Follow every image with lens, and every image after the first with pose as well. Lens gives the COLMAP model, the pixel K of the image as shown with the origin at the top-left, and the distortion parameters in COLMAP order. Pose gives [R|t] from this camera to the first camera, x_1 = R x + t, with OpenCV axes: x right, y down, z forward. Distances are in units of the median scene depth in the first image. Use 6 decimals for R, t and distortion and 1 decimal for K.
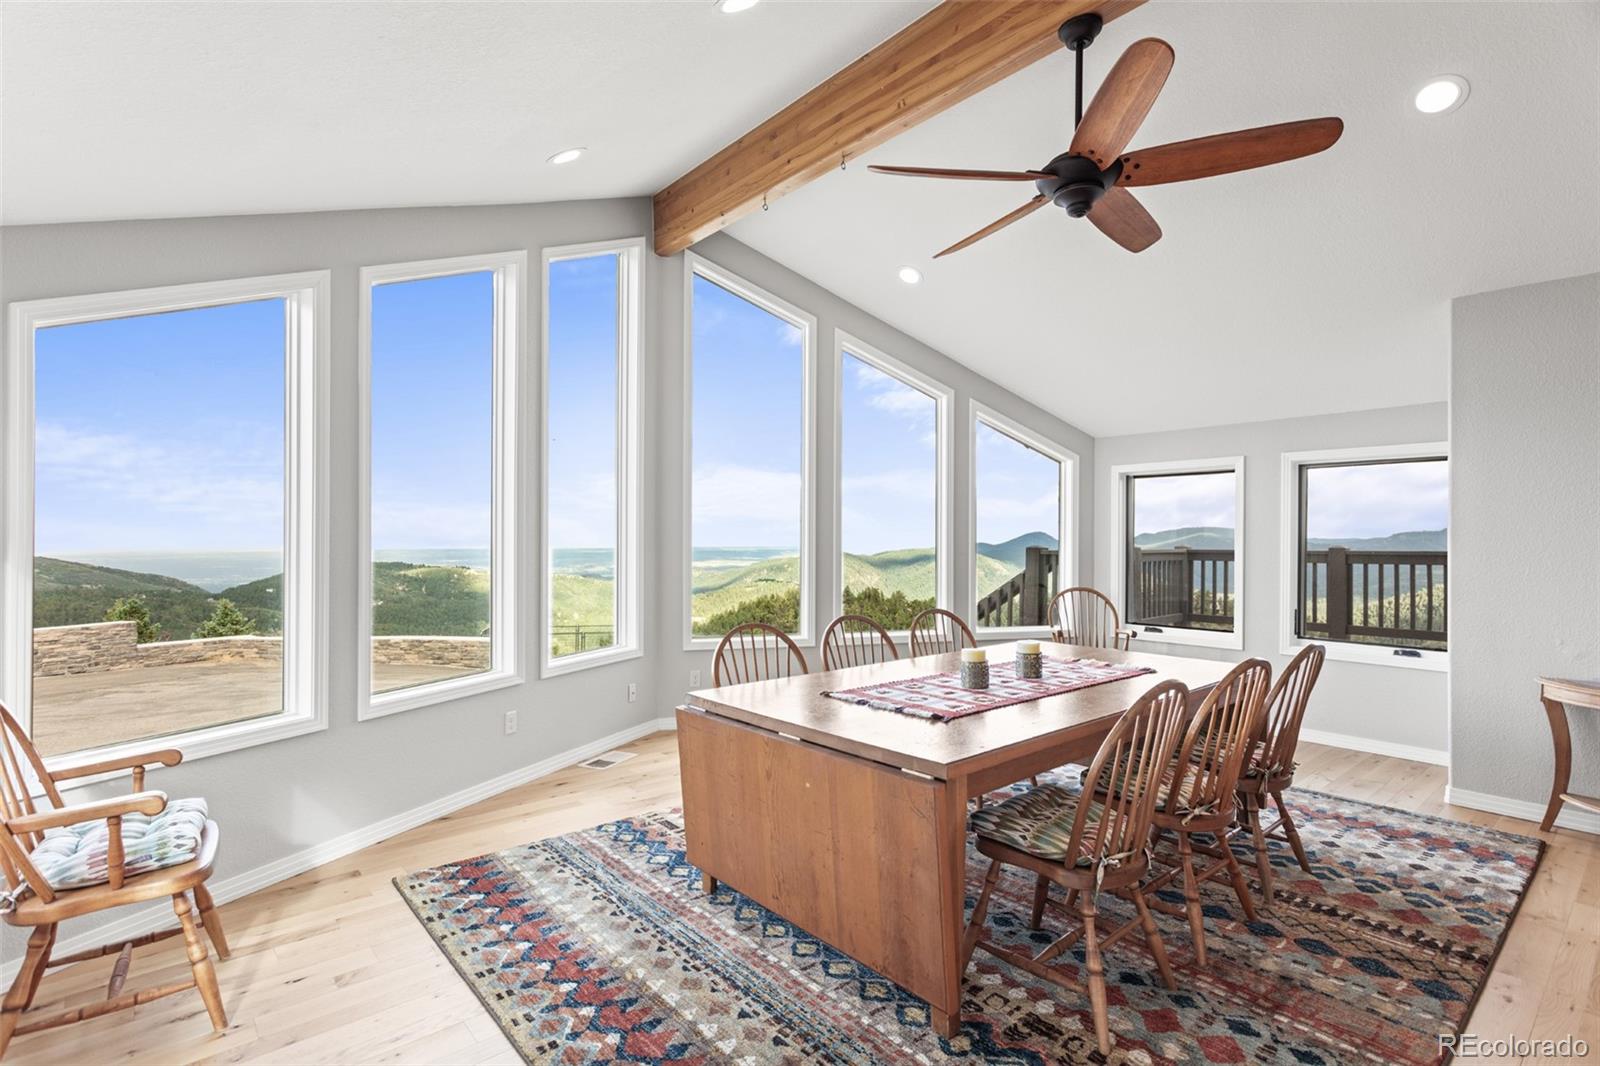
lens RADIAL K [[771.6, 0, 798.7], [0, 771.6, 541.7], [0, 0, 1]] dist [0.004362, -0.000564]
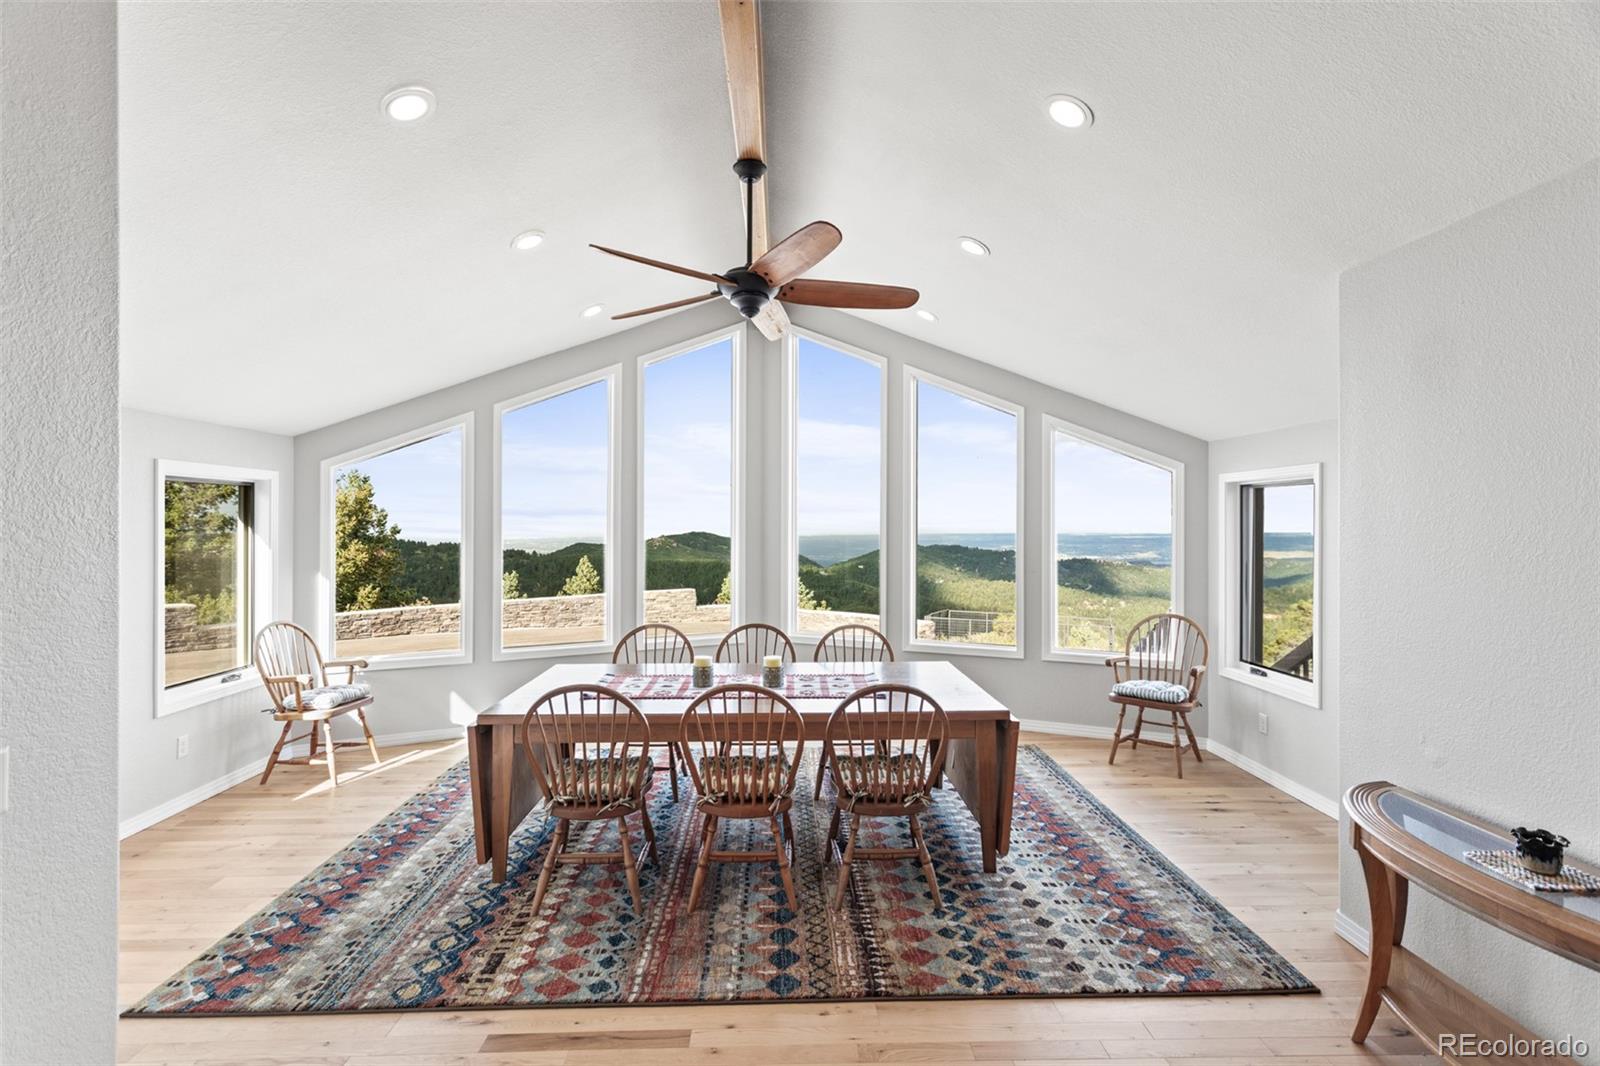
lens RADIAL K [[771.6, 0, 797.6], [0, 771.6, 522.2], [0, 0, 1]] dist [0.004362, -0.000564]
pose [[0.774127, -0.003160, -0.633022, 1.151145], [-0.000367, 0.999985, -0.005441, -0.080282], [0.633030, 0.004444, 0.774115, 0.081125]]
